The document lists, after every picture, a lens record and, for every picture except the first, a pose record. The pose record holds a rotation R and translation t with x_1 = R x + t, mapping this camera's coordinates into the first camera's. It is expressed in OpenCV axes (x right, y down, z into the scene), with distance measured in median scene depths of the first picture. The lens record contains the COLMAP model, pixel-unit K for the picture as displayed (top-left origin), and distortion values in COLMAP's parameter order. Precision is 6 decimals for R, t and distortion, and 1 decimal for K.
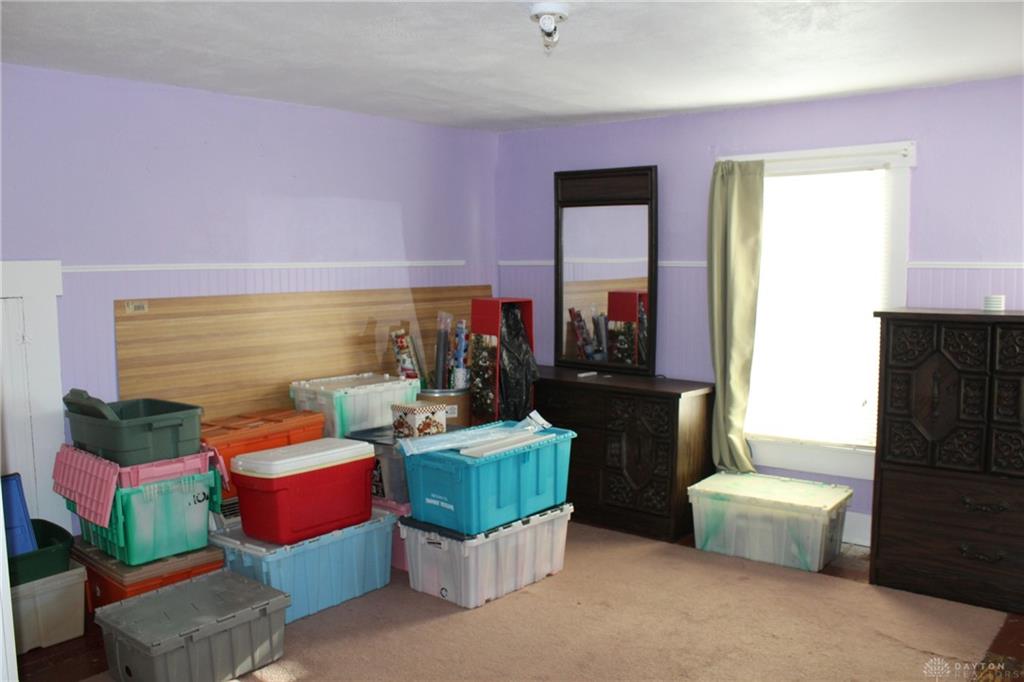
lens RADIAL K [[882.9, 0, 512.0], [0, 882.9, 341.0], [0, 0, 1]] dist [-0.143517, 0.139589]
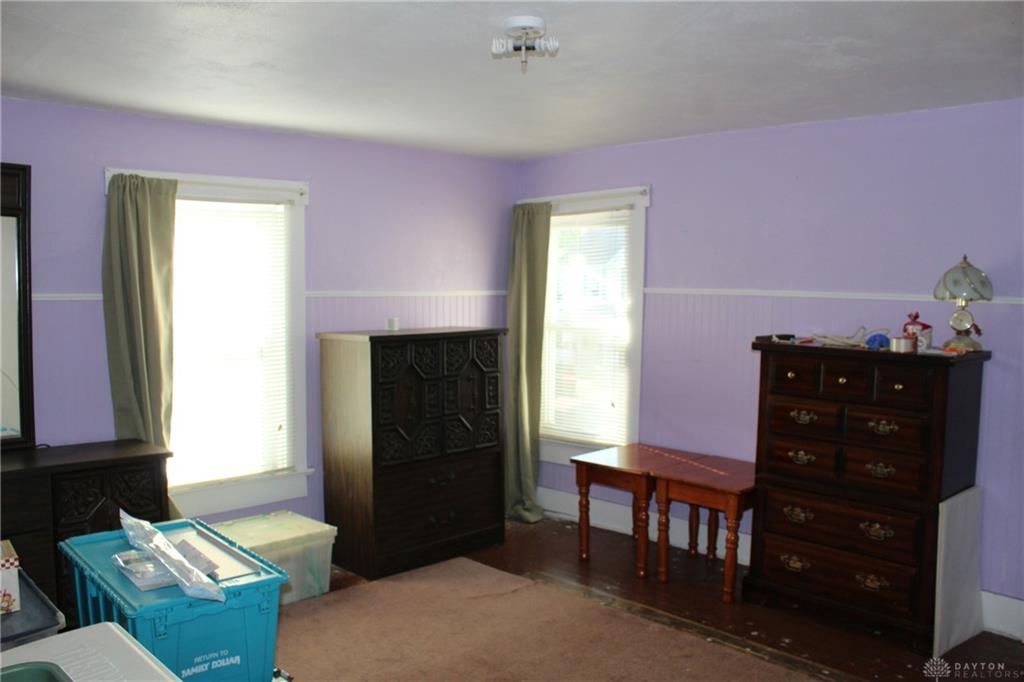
lens RADIAL K [[882.9, 0, 512.0], [0, 882.9, 341.0], [0, 0, 1]] dist [-0.143517, 0.139589]
pose [[0.107732, -0.057202, 0.992533, -0.626343], [0.088304, 0.994948, 0.047756, -0.060341], [-0.990251, 0.082500, 0.112239, 0.628187]]
